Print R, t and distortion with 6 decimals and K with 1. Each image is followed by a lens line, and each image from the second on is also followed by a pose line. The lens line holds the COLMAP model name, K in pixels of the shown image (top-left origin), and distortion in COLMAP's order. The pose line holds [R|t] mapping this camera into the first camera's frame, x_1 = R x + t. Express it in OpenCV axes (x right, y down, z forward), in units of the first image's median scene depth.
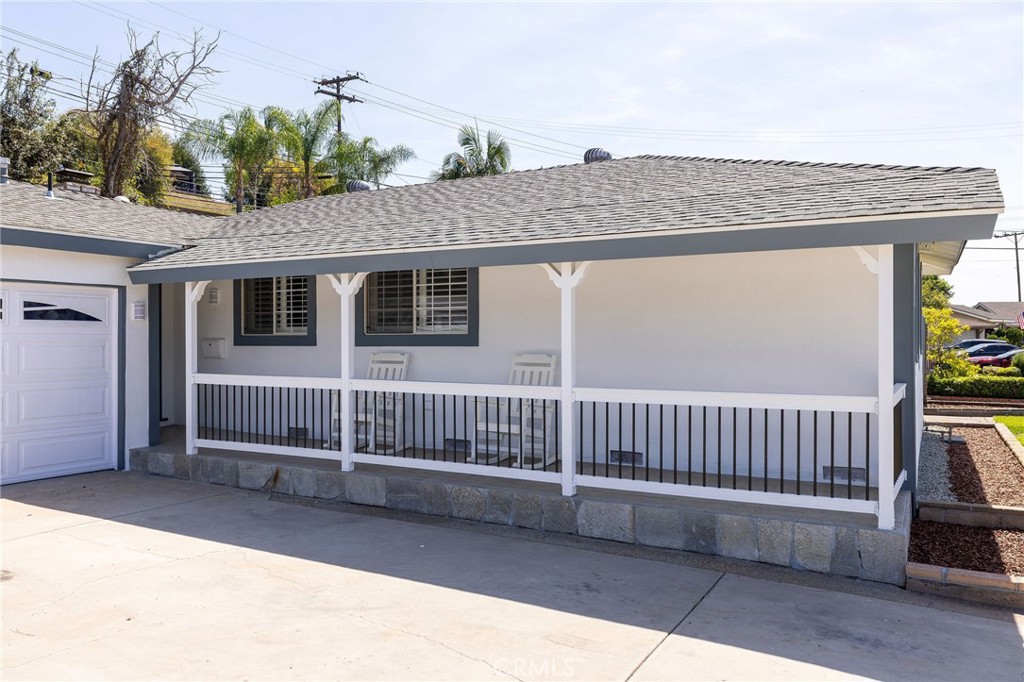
lens RADIAL K [[785.4, 0, 512.3], [0, 785.4, 340.3], [0, 0, 1]] dist [-0.006854, 0.002134]
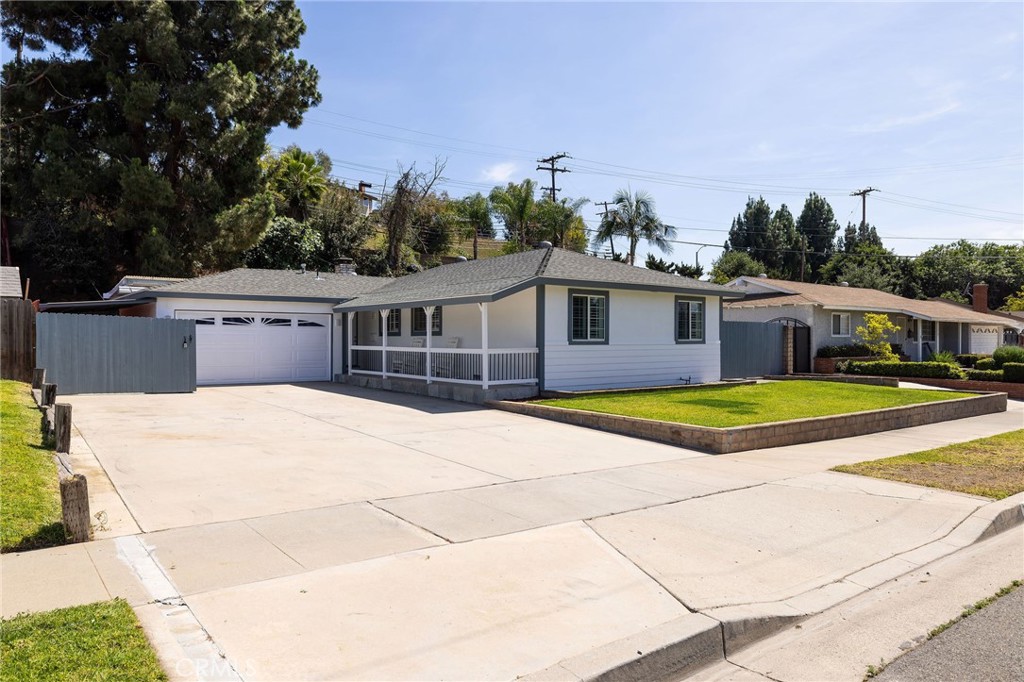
lens RADIAL K [[699.9, 0, 510.1], [0, 699.9, 340.5], [0, 0, 1]] dist [-0.025373, 0.004085]
pose [[0.916521, 0.002928, -0.399975, 0.408382], [-0.004114, 0.999989, -0.002105, 0.010462], [0.399965, 0.003575, 0.916524, -0.382441]]
